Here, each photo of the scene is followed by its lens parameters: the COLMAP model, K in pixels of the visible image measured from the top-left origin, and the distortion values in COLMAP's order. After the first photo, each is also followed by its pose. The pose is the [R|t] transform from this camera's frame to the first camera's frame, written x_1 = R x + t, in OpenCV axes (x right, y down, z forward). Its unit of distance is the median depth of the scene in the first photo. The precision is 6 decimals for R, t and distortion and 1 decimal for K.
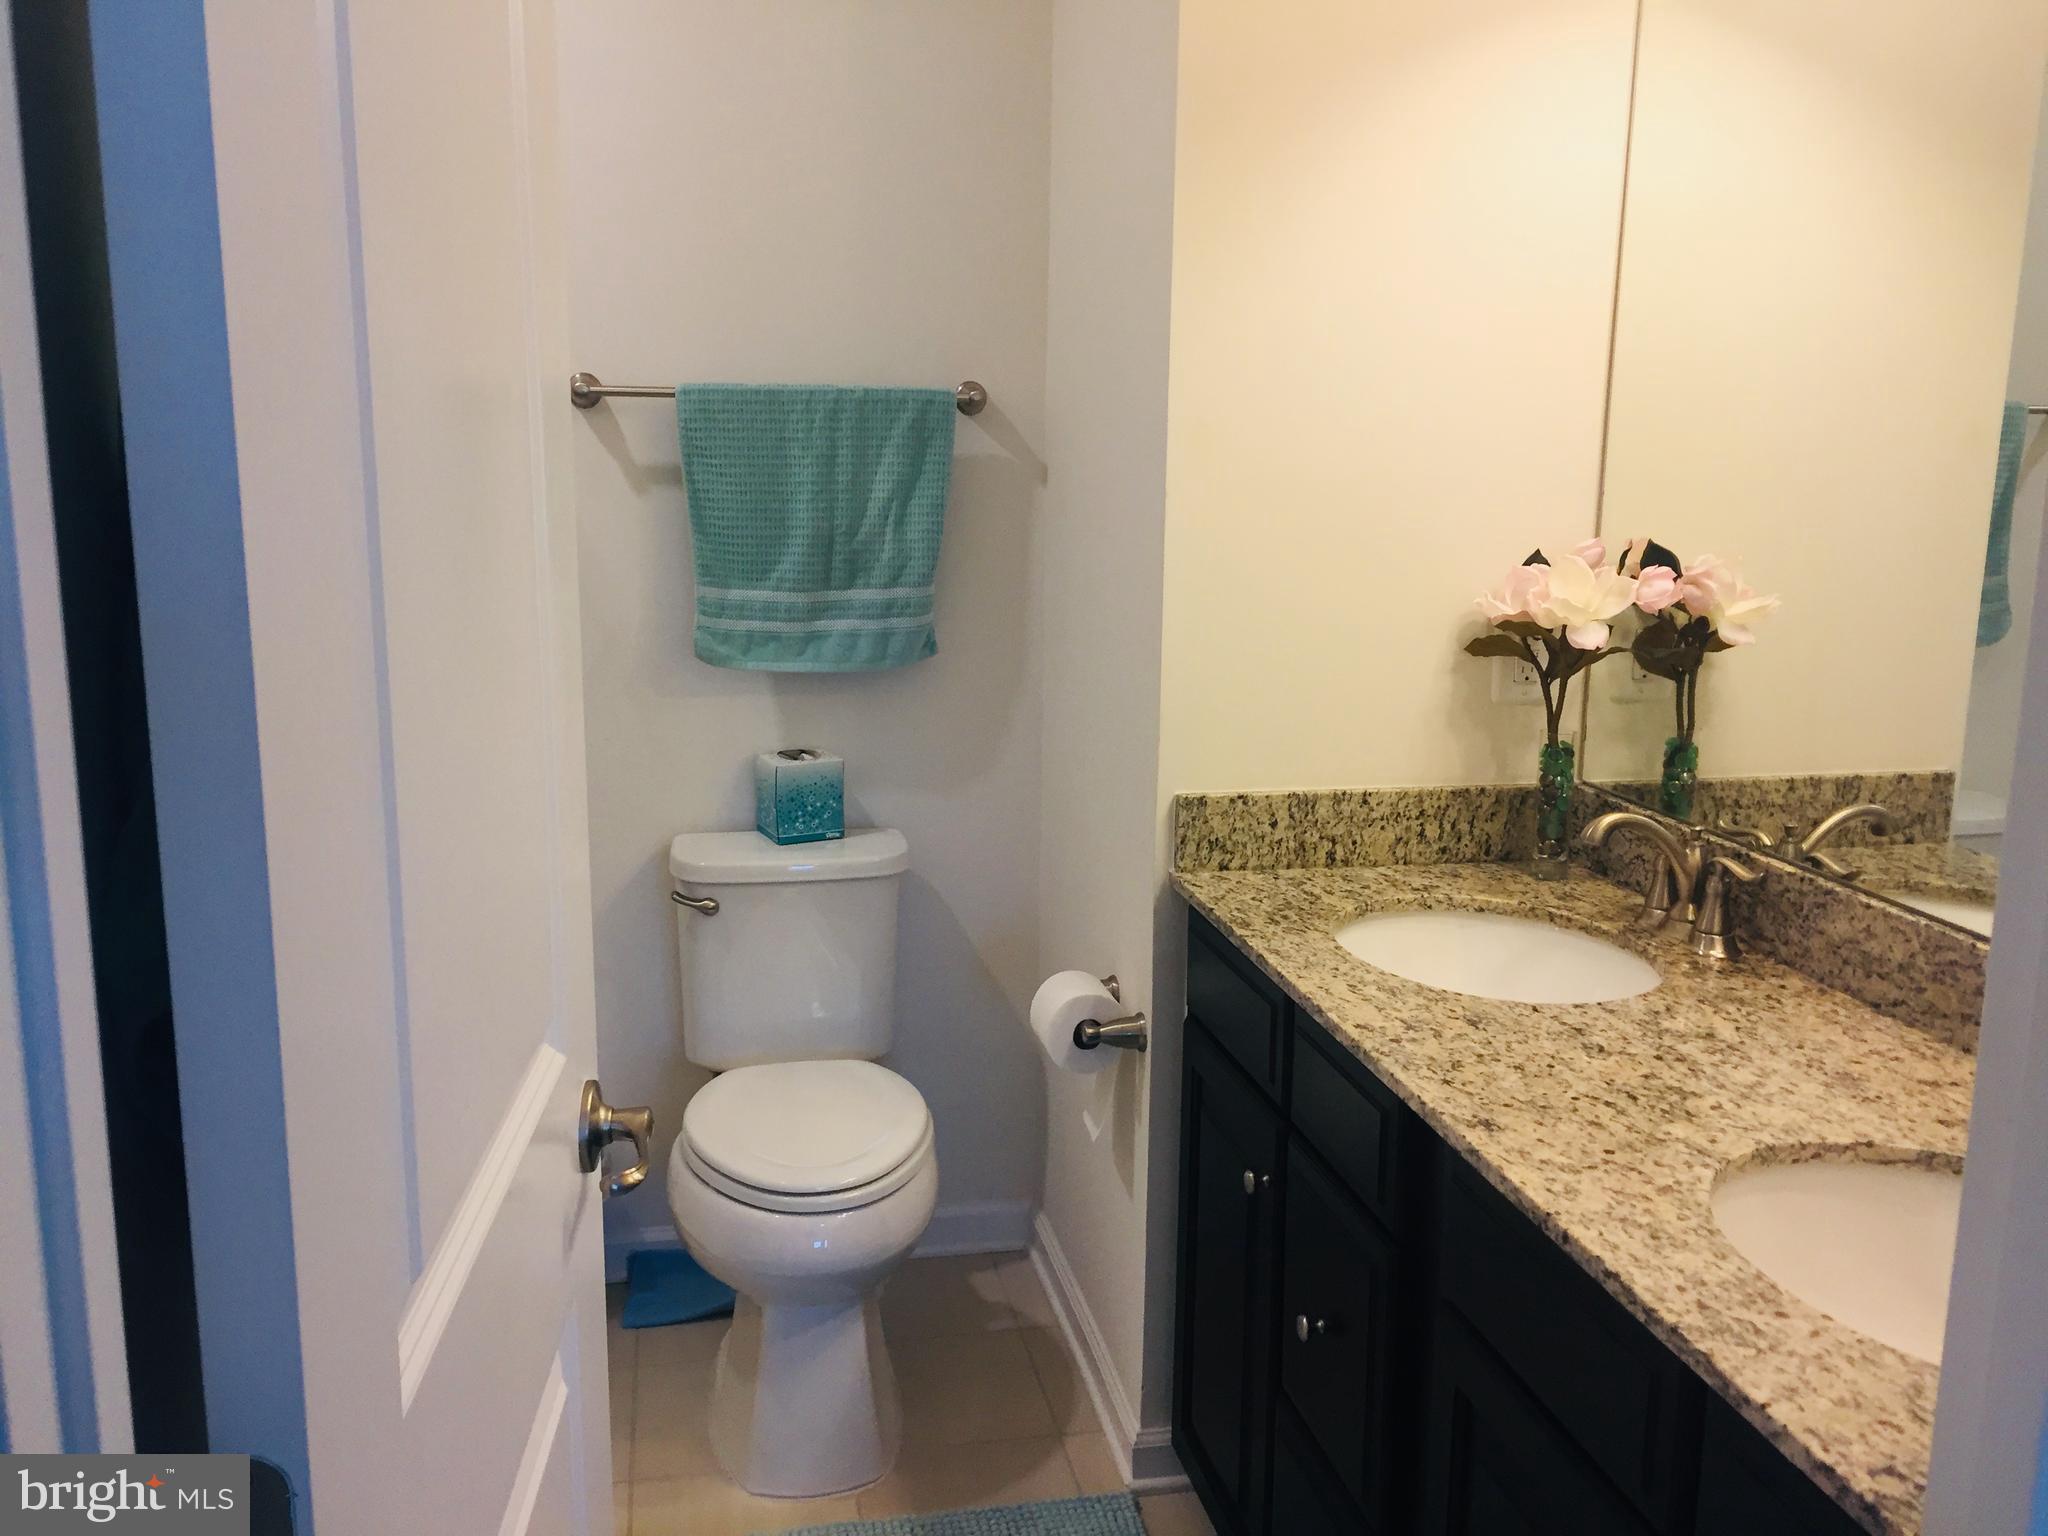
lens RADIAL K [[1755.0, 0, 1018.4], [0, 1755.0, 765.1], [0, 0, 1]] dist [0.018412, 0.001904]
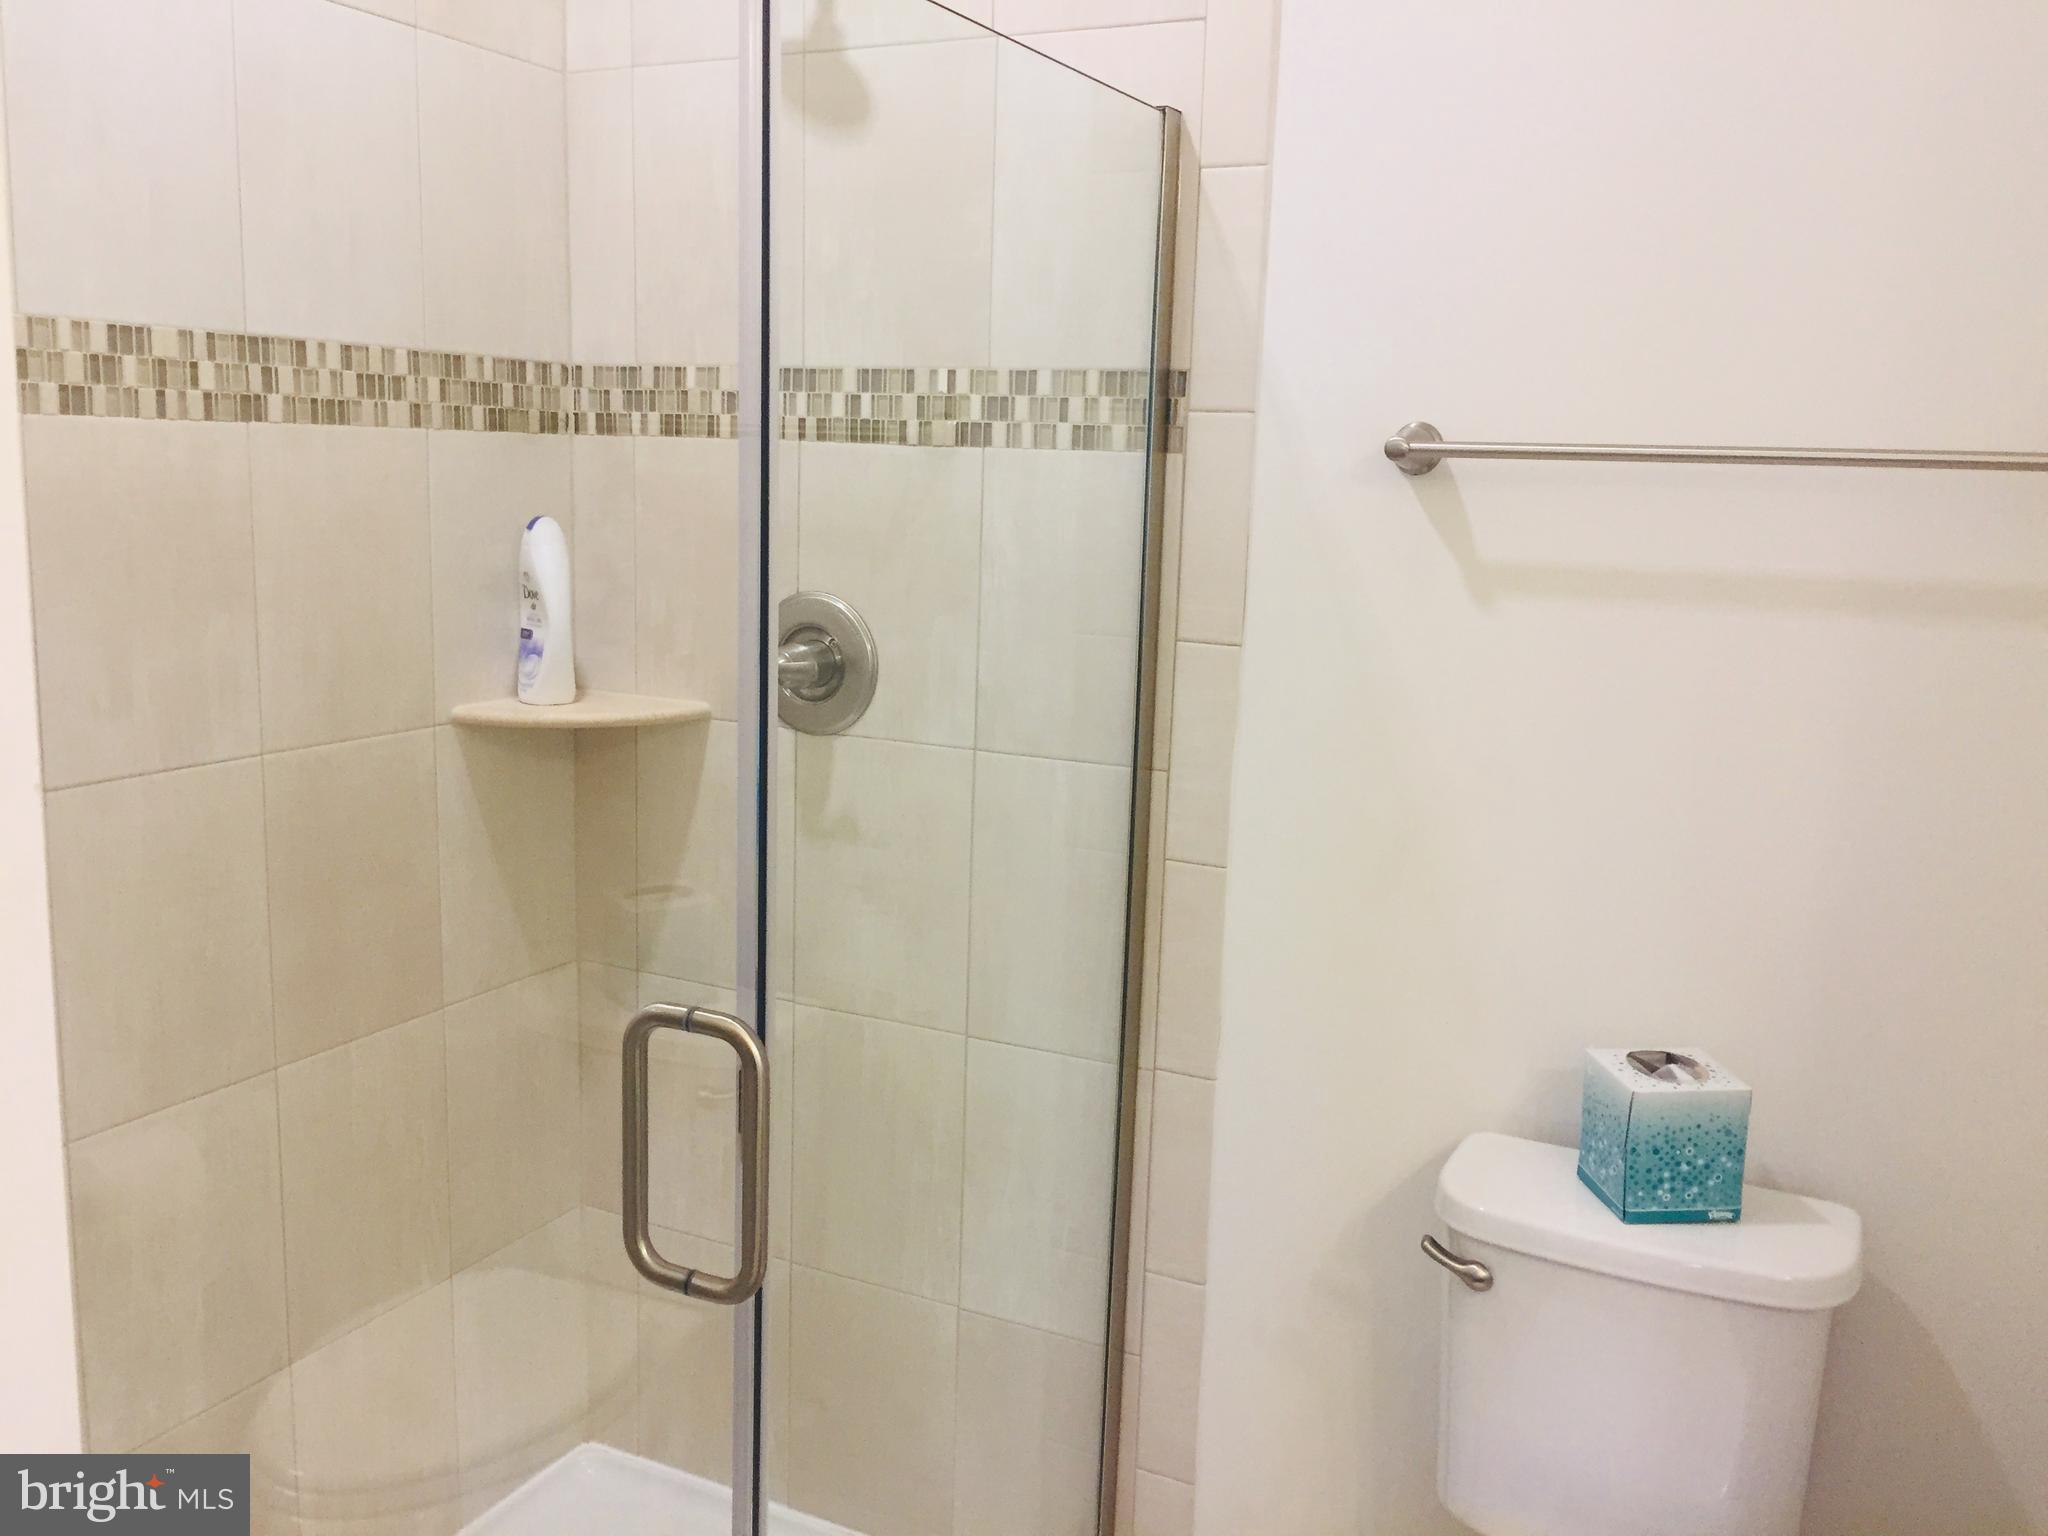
lens RADIAL K [[1755.0, 0, 1008.4], [0, 1755.0, 771.2], [0, 0, 1]] dist [0.018412, 0.001904]
pose [[0.867142, 0.109223, -0.485938, -0.041283], [-0.201134, 0.969357, -0.141038, 0.029612], [0.455643, 0.220038, 0.862539, 0.360655]]
